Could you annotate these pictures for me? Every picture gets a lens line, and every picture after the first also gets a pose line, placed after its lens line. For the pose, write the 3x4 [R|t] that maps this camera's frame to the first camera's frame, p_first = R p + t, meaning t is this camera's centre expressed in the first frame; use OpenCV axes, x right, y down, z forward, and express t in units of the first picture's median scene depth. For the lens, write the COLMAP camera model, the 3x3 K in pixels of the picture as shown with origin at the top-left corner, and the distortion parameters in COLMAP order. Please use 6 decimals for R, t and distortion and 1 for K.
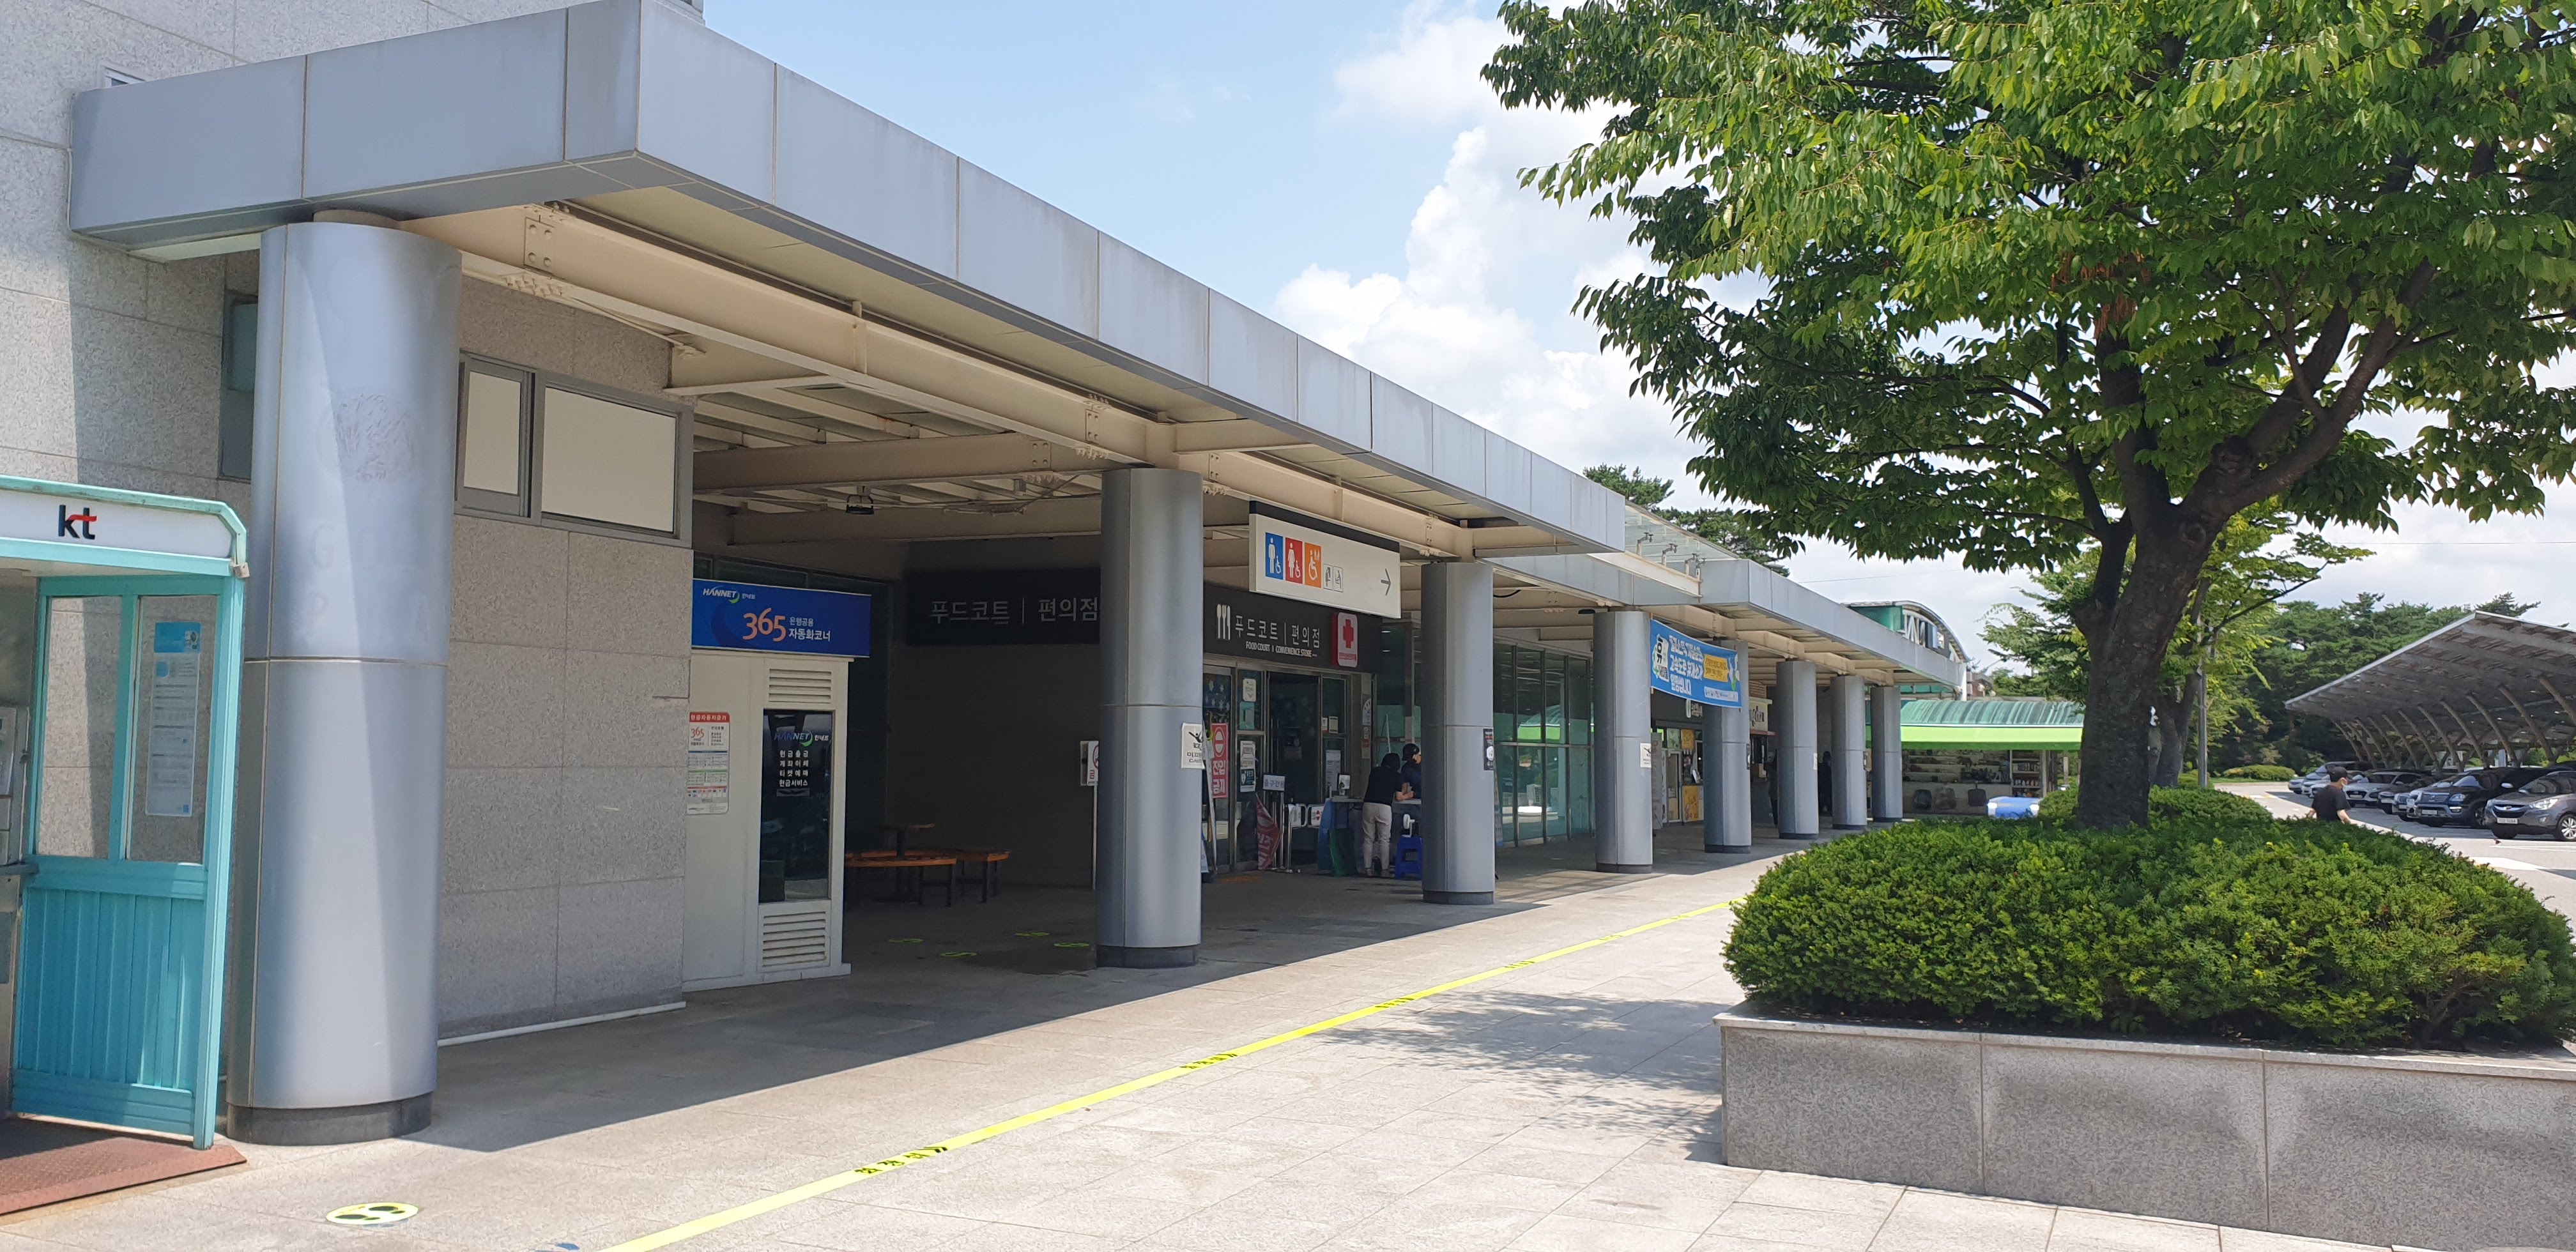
lens RADIAL K [[2021.4, 0, 1287.7], [0, 2021.4, 617.6], [0, 0, 1]] dist [0.028079, -0.014291]
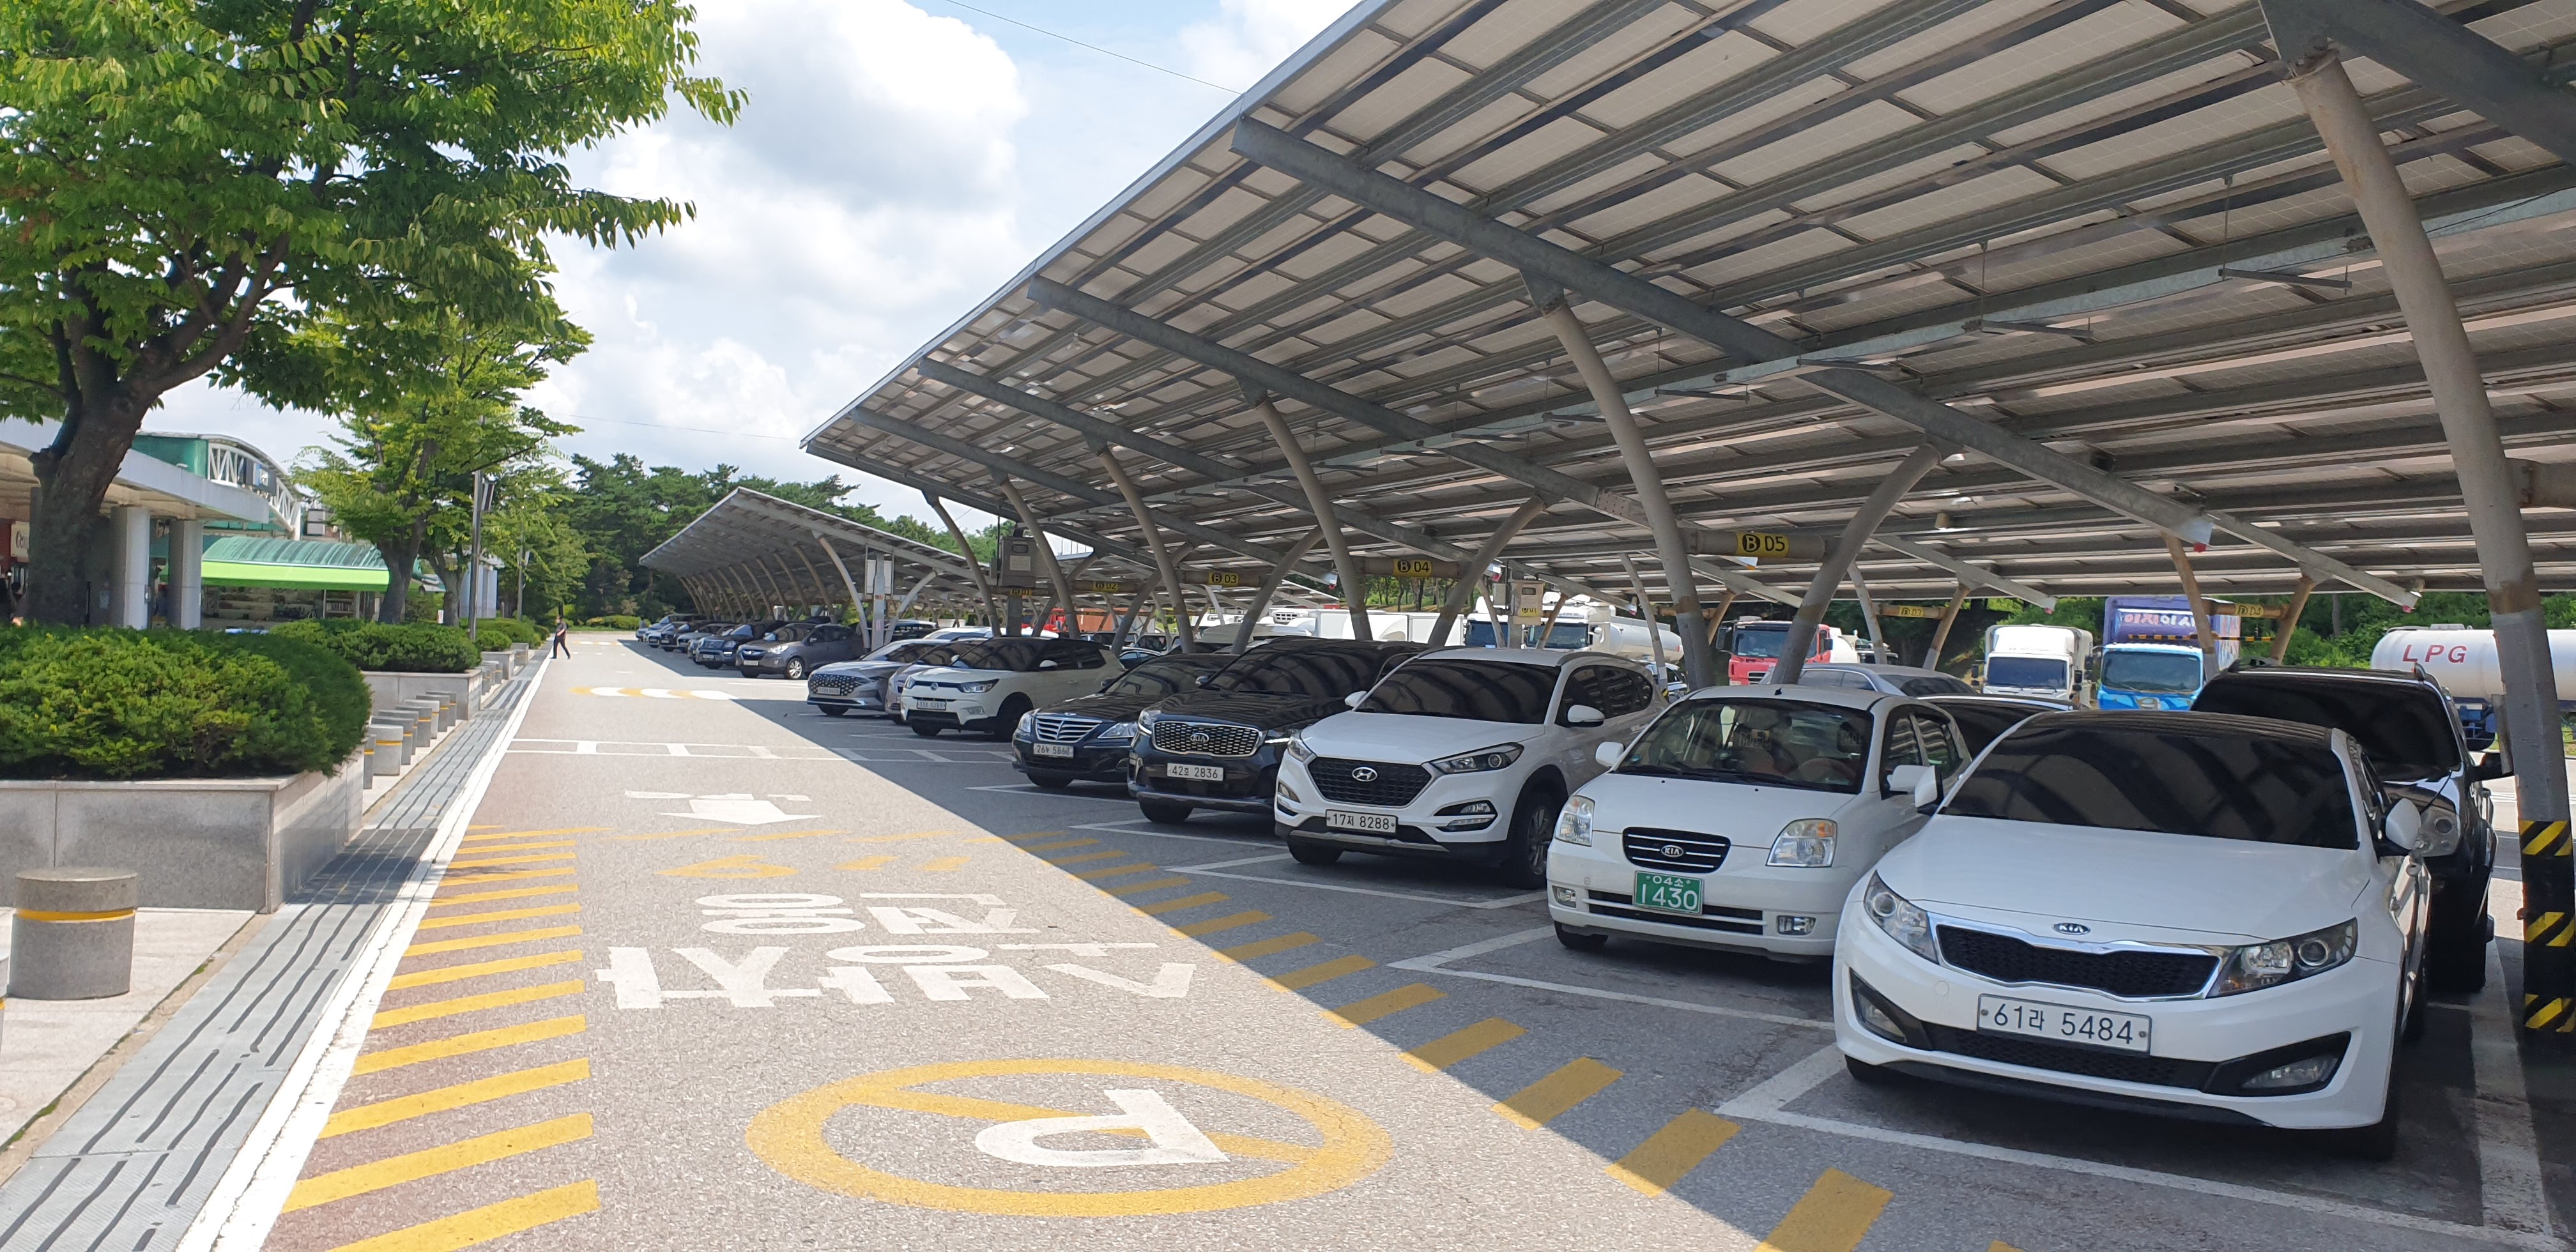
lens RADIAL K [[2021.4, 0, 1287.2], [0, 2021.4, 651.6], [0, 0, 1]] dist [0.028079, -0.014291]
pose [[0.736734, 0.015612, 0.676003, 0.115516], [-0.077161, 0.995144, 0.061111, -0.021769], [-0.671766, -0.097184, 0.734361, -0.453733]]
